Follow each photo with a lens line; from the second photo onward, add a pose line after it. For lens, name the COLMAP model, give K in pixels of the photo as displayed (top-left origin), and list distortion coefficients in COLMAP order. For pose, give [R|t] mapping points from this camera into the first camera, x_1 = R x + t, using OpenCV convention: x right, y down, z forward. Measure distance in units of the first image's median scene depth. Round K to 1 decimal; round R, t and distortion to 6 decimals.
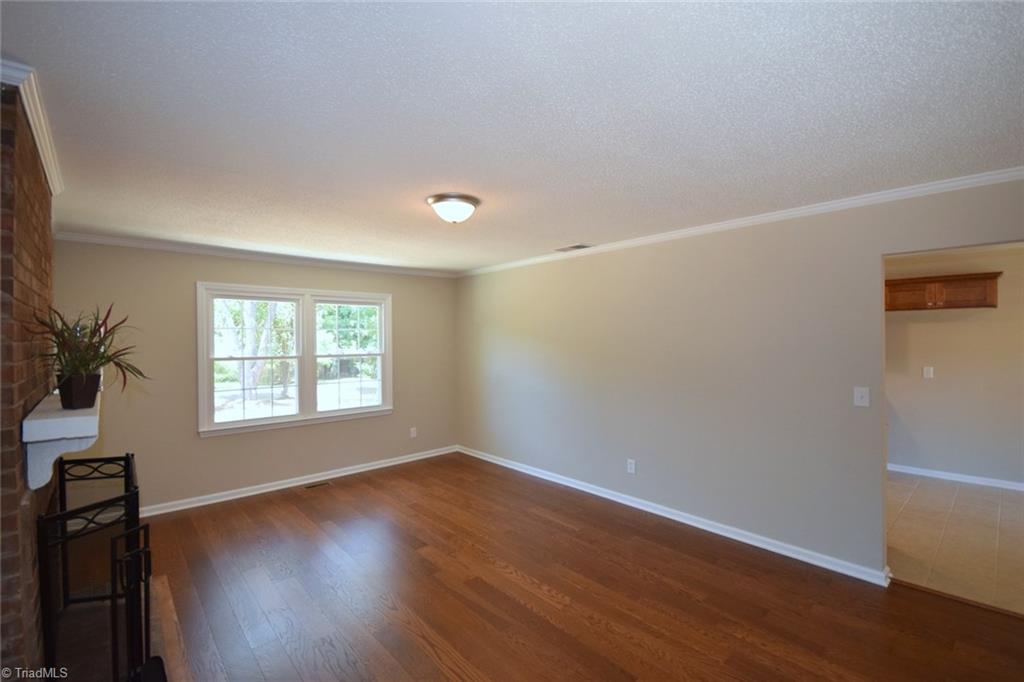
lens RADIAL K [[445.5, 0, 510.4], [0, 445.5, 339.3], [0, 0, 1]] dist [0.007547, -0.008871]
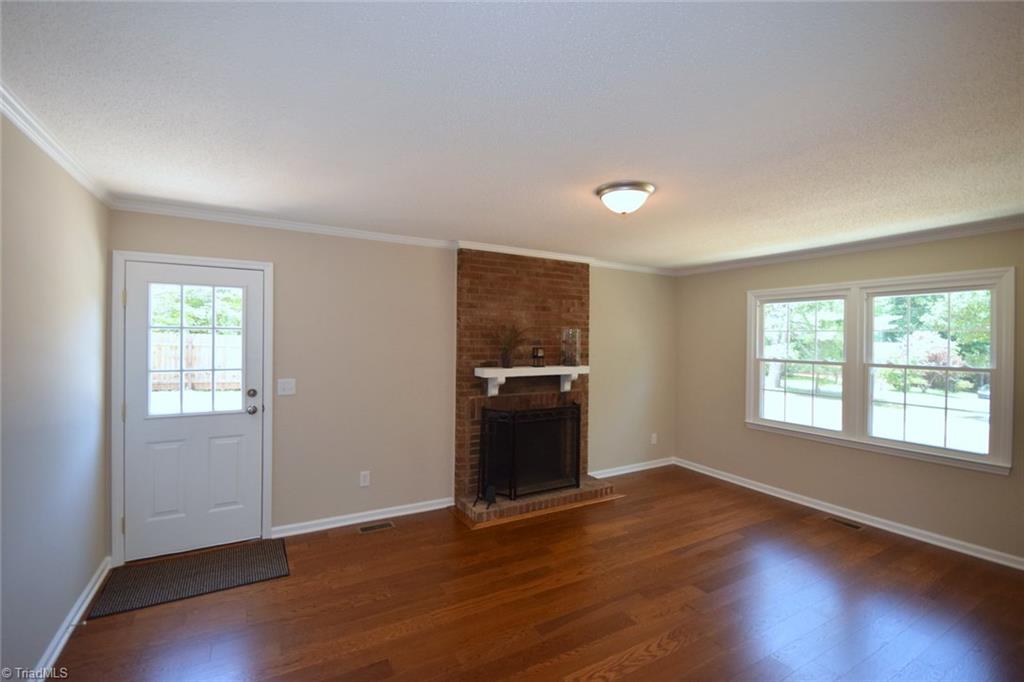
lens RADIAL K [[445.5, 0, 509.6], [0, 445.5, 338.6], [0, 0, 1]] dist [0.007547, -0.008871]
pose [[-0.207018, -0.004537, -0.978327, 0.490739], [-0.017267, 0.999850, -0.000983, 0.004164], [0.978185, 0.016689, -0.207065, 0.576484]]
